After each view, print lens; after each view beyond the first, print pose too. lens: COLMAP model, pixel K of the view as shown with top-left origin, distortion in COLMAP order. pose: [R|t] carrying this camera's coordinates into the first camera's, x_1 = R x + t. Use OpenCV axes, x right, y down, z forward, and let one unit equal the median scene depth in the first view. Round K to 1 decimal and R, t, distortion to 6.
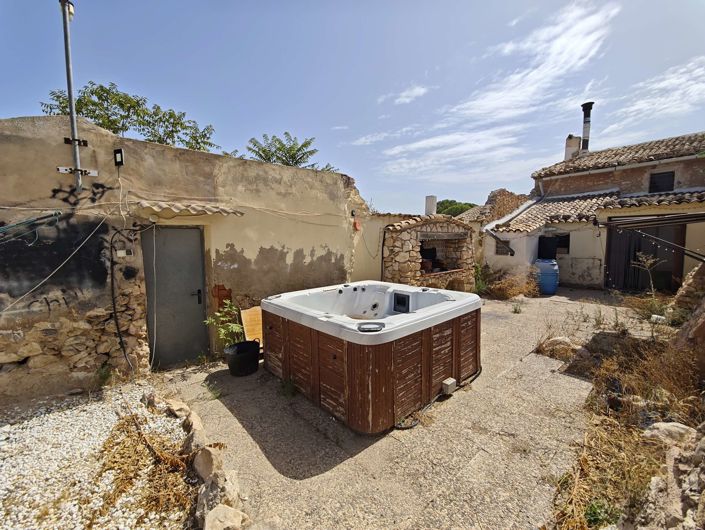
lens RADIAL K [[294.8, 0, 349.9], [0, 294.8, 262.4], [0, 0, 1]] dist [-0.010177, 0.005018]
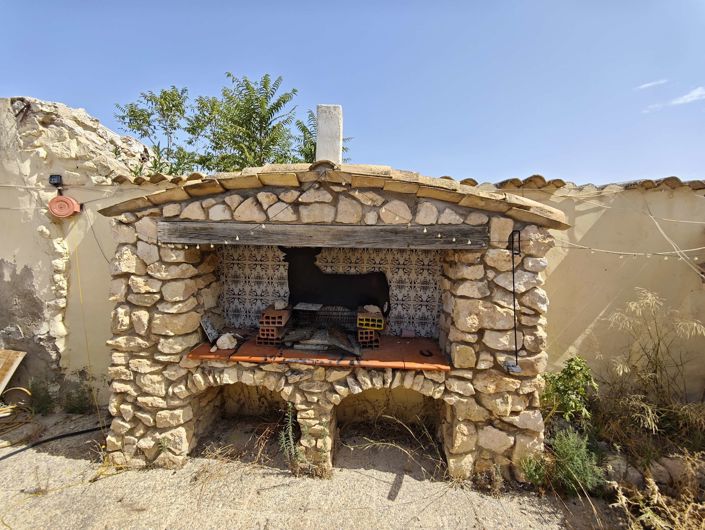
lens RADIAL K [[294.8, 0, 349.9], [0, 294.8, 262.4], [0, 0, 1]] dist [-0.010177, 0.005018]
pose [[0.696585, 0.090409, -0.711755, 0.405476], [-0.085714, 0.995411, 0.042553, -0.059179], [0.712336, 0.031366, 0.701137, 0.608207]]
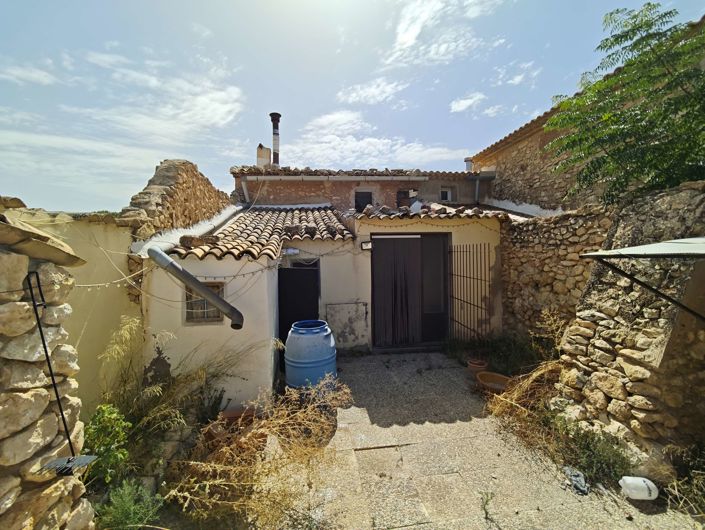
lens RADIAL K [[294.8, 0, 349.9], [0, 294.8, 262.4], [0, 0, 1]] dist [-0.010177, 0.005018]
pose [[0.548201, -0.017314, 0.836168, 0.306707], [0.078570, 0.996430, -0.030879, -0.070392], [-0.832648, 0.082625, 0.547604, 0.630599]]
